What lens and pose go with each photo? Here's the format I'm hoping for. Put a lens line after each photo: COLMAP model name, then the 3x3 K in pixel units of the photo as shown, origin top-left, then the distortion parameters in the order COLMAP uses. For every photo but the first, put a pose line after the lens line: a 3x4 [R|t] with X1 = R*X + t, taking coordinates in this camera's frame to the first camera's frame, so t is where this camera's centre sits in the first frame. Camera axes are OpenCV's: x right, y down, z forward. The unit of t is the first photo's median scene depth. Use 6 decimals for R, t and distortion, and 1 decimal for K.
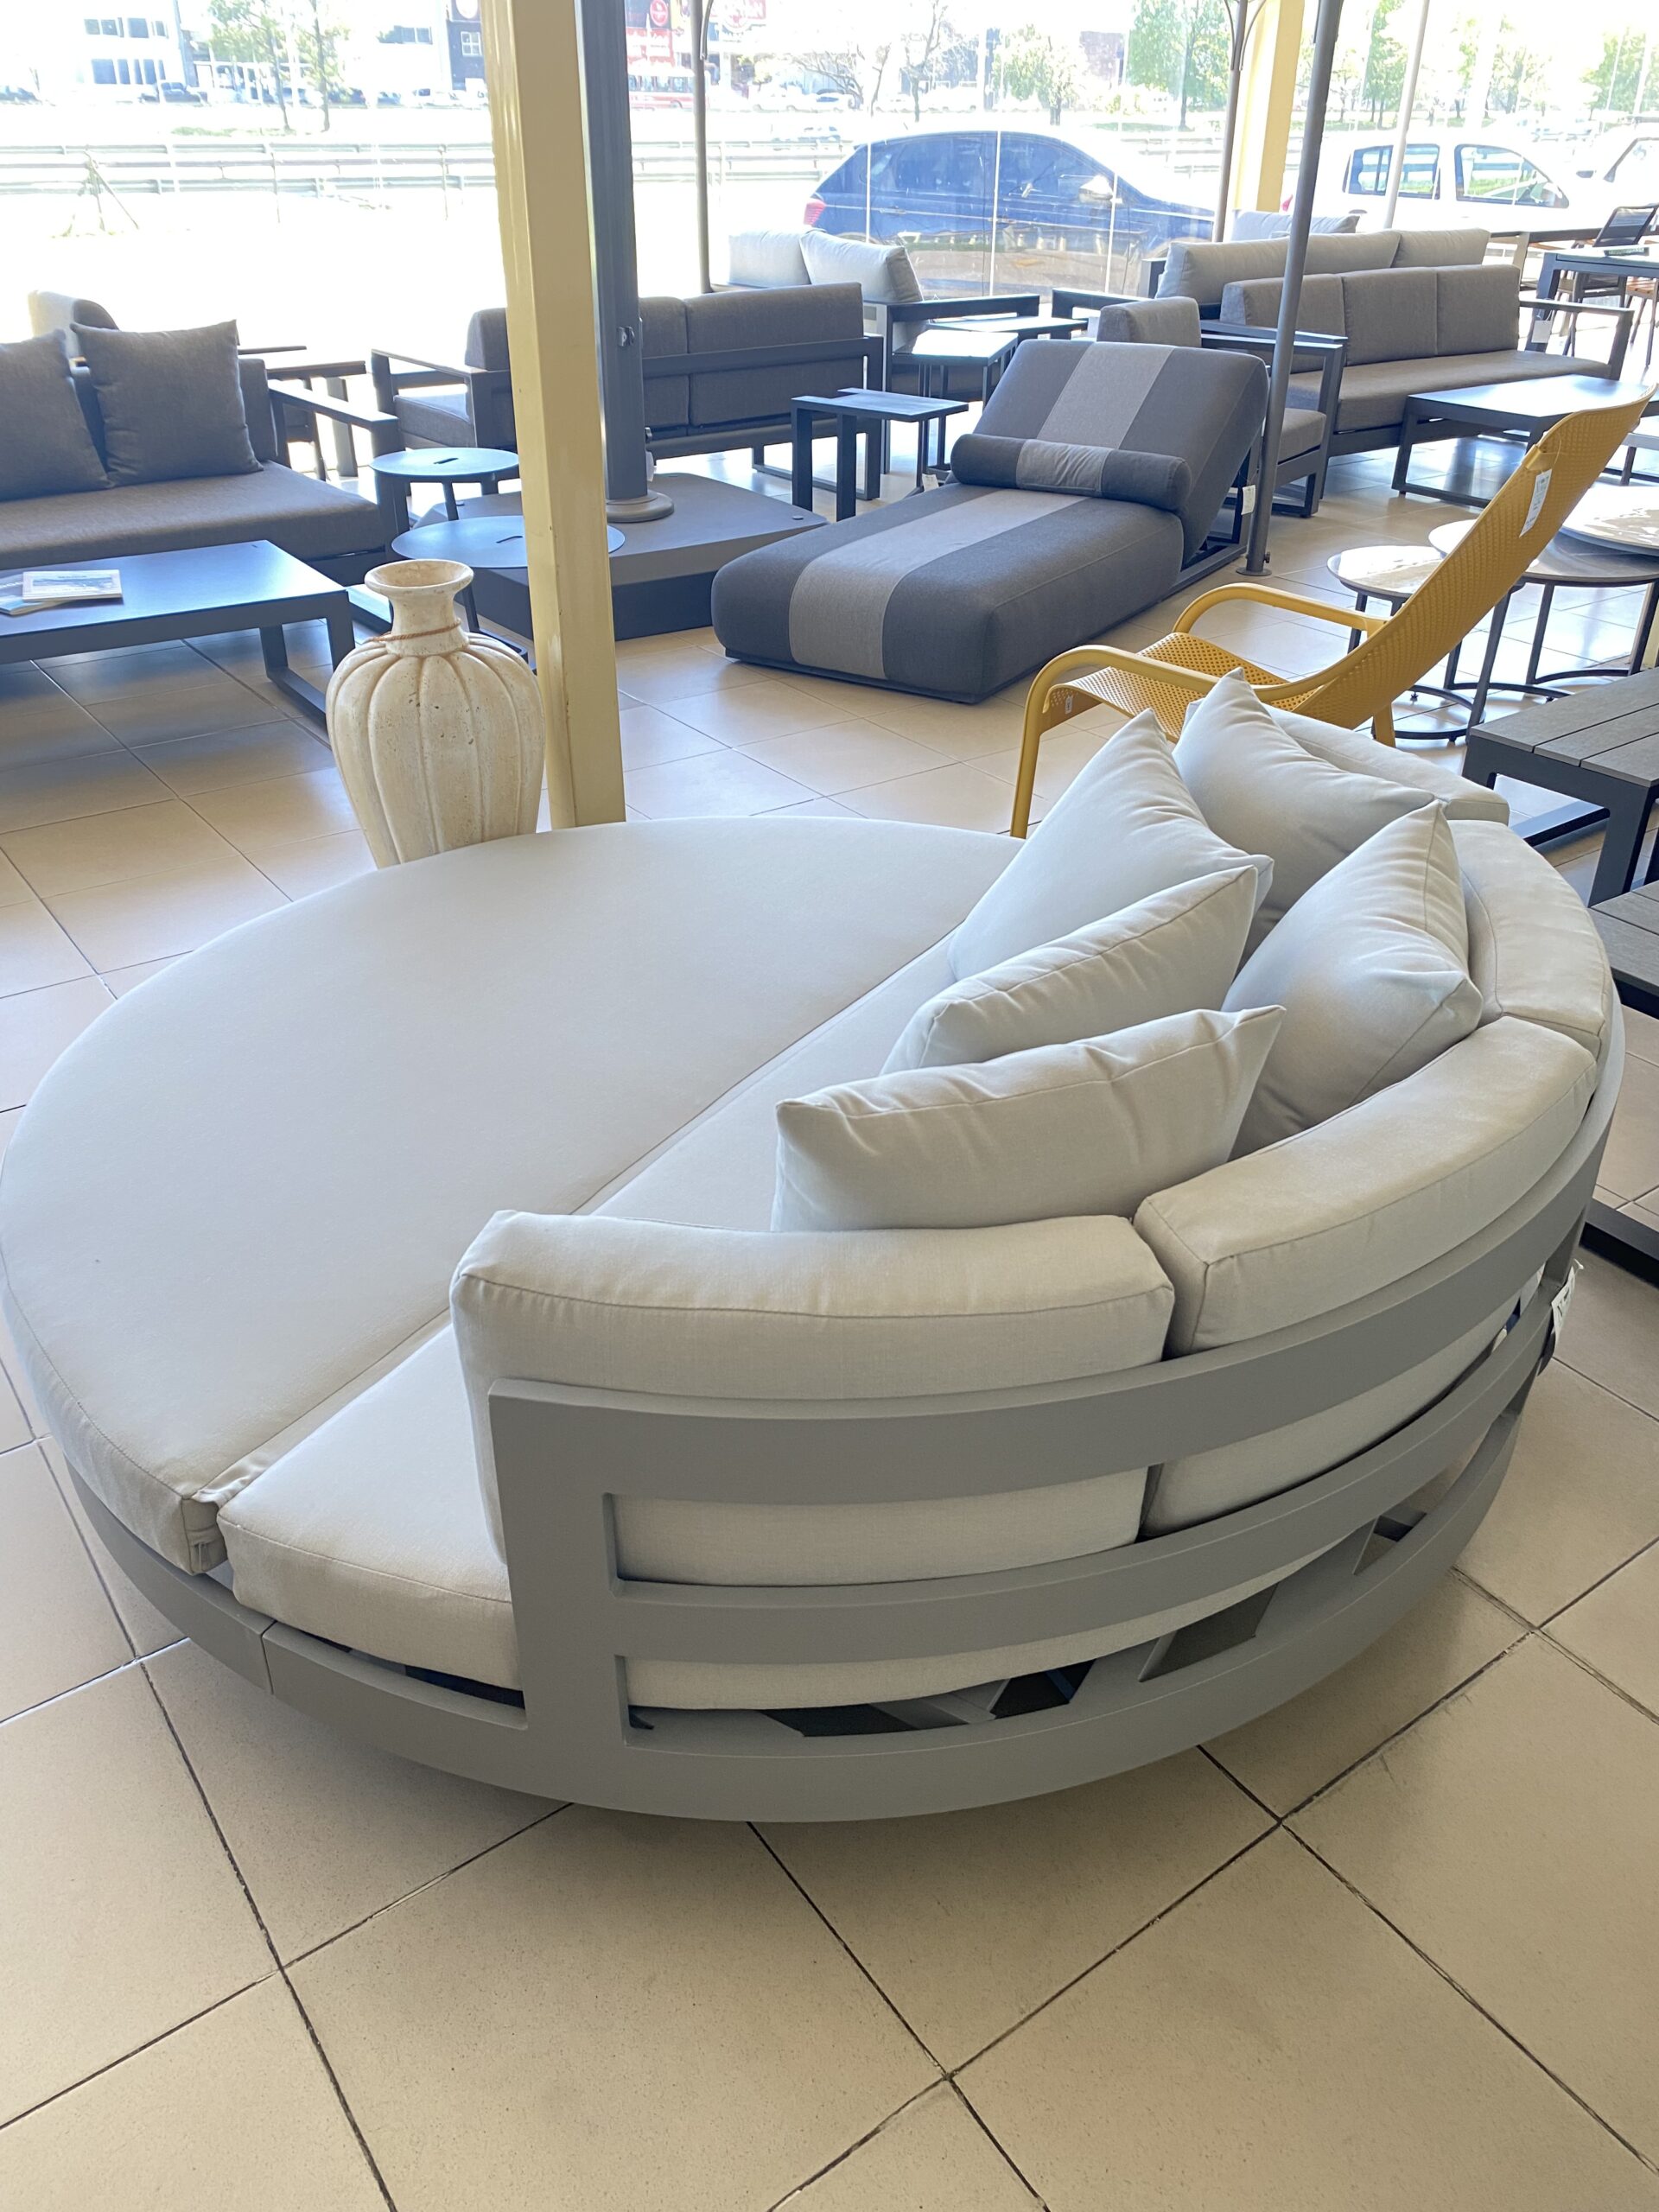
lens RADIAL K [[1677.5, 0, 815.6], [0, 1677.5, 1110.3], [0, 0, 1]] dist [0.017761, -0.012732]
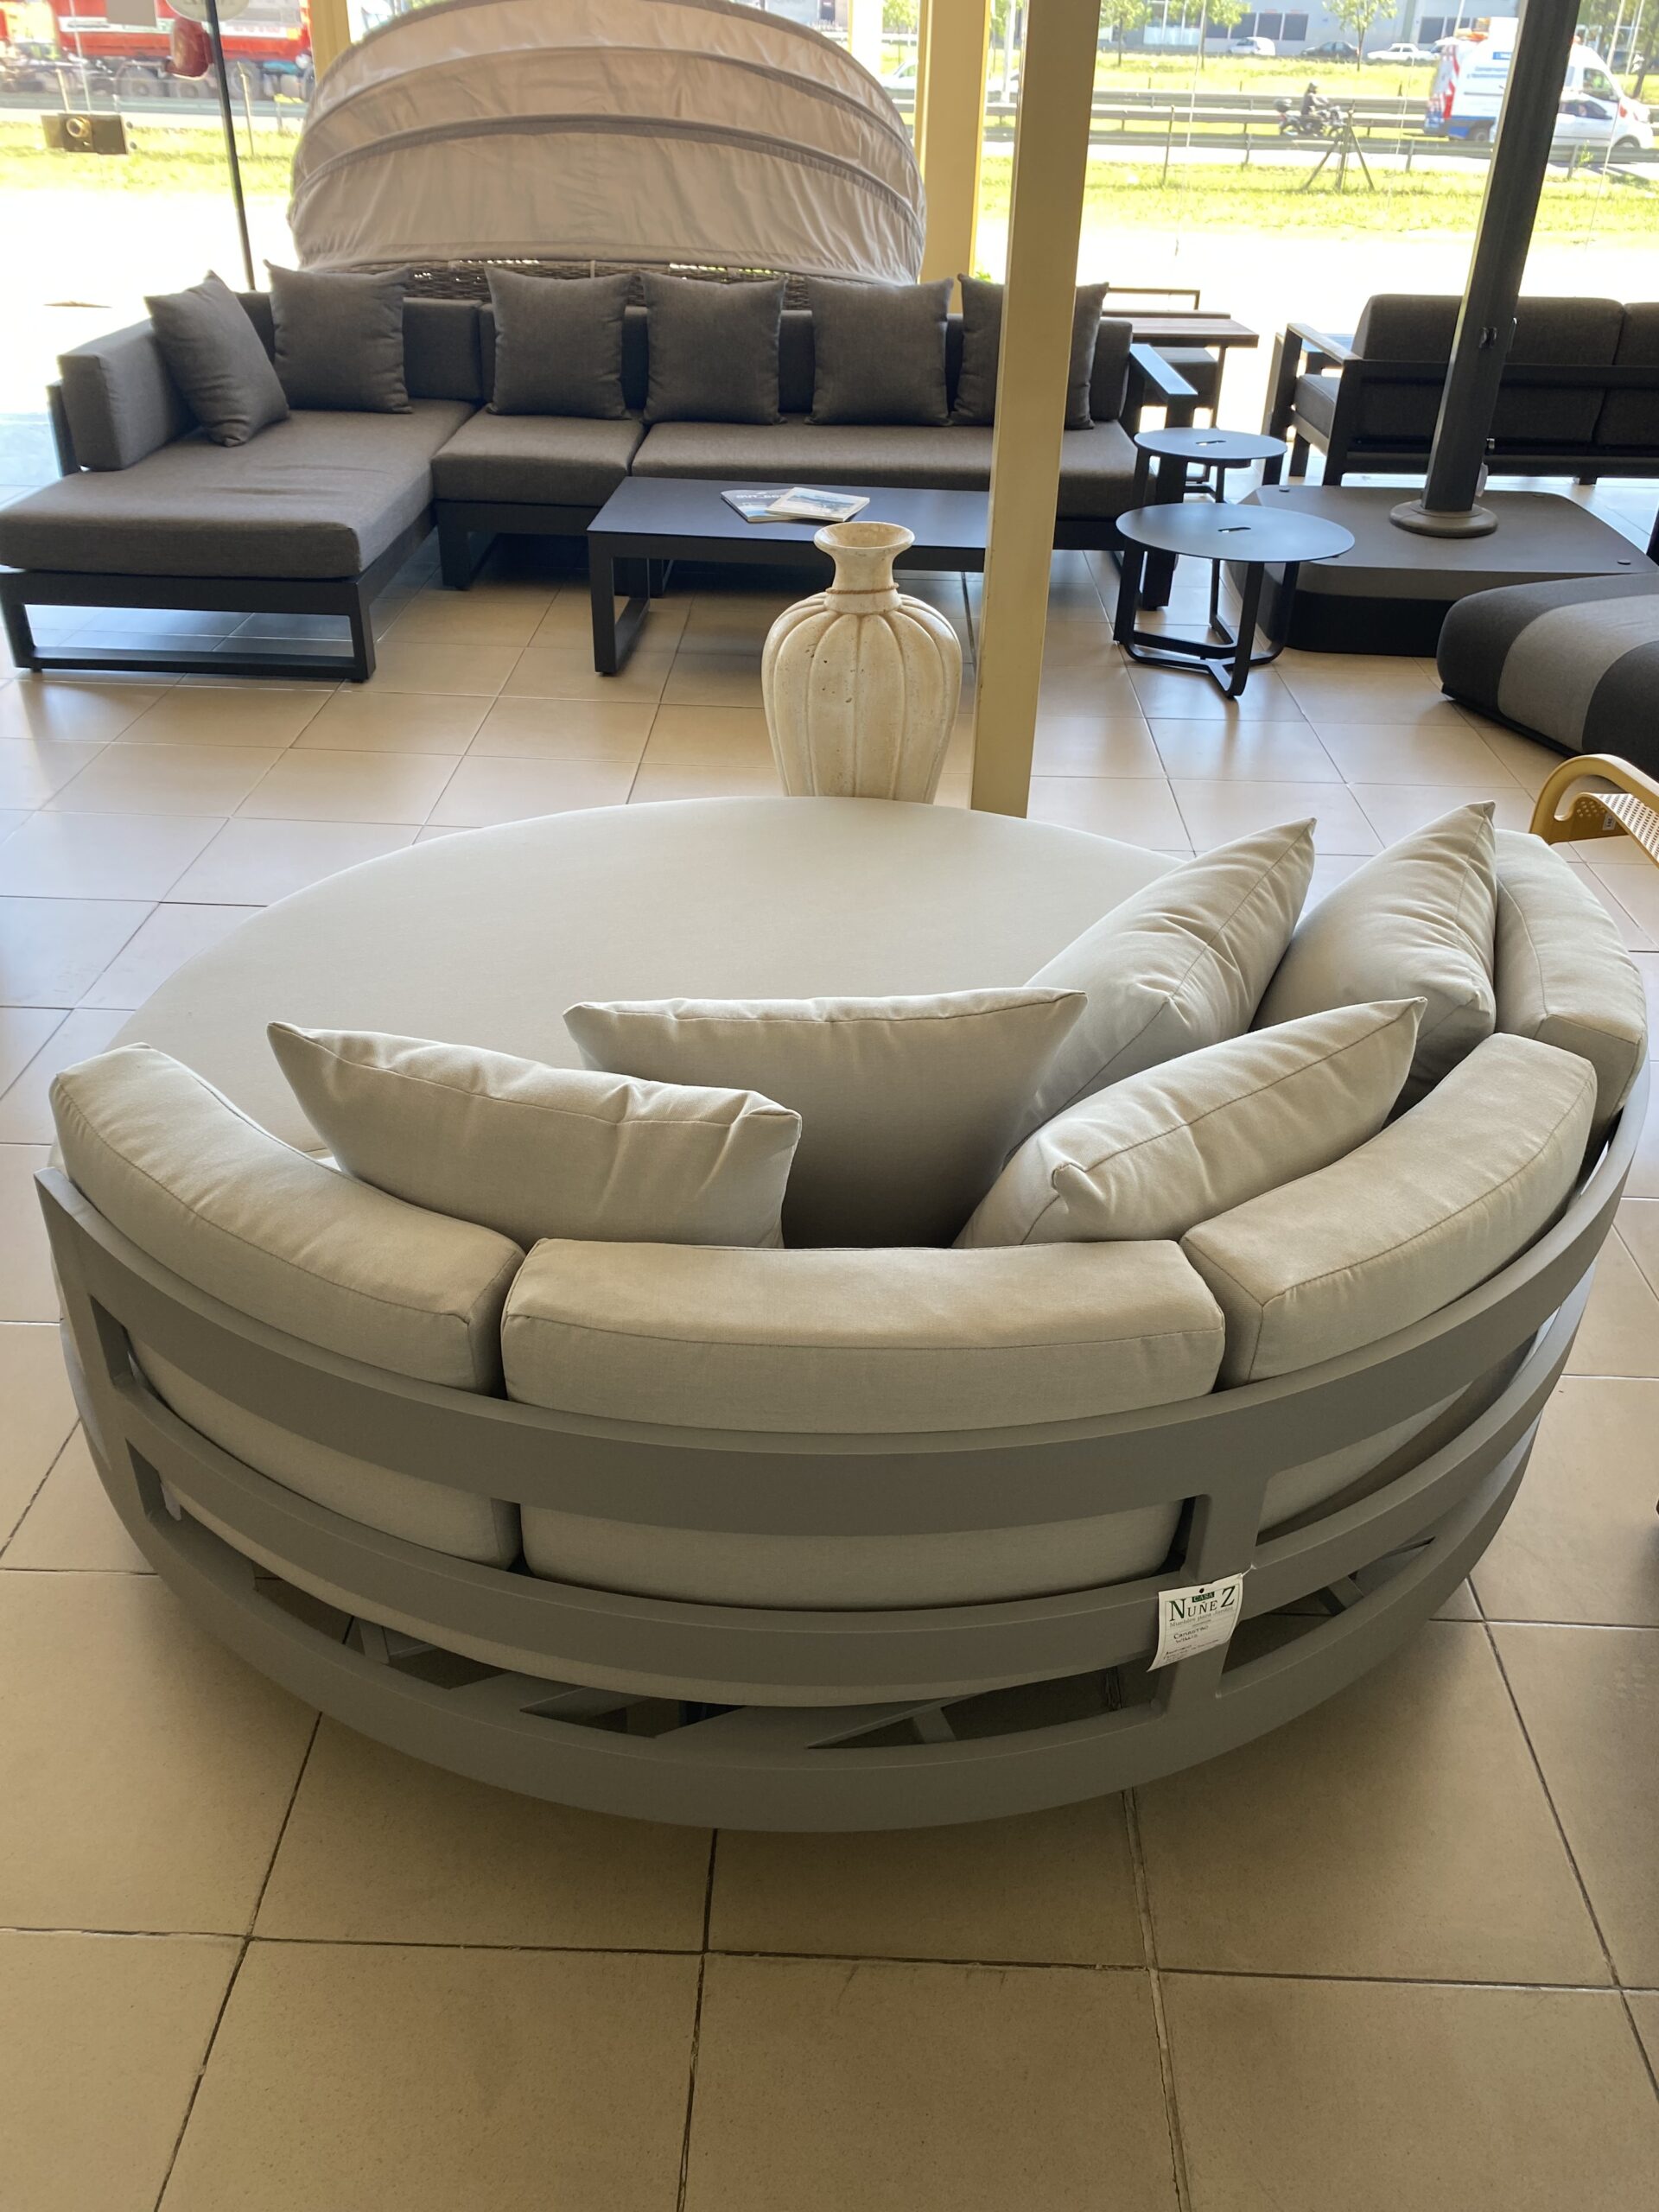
lens RADIAL K [[1677.5, 0, 809.6], [0, 1677.5, 1106.0], [0, 0, 1]] dist [0.017761, -0.012732]
pose [[0.797262, 0.335495, -0.501813, 0.370510], [-0.327109, 0.938800, 0.107950, -0.083828], [0.507319, 0.078083, 0.858213, 0.106074]]
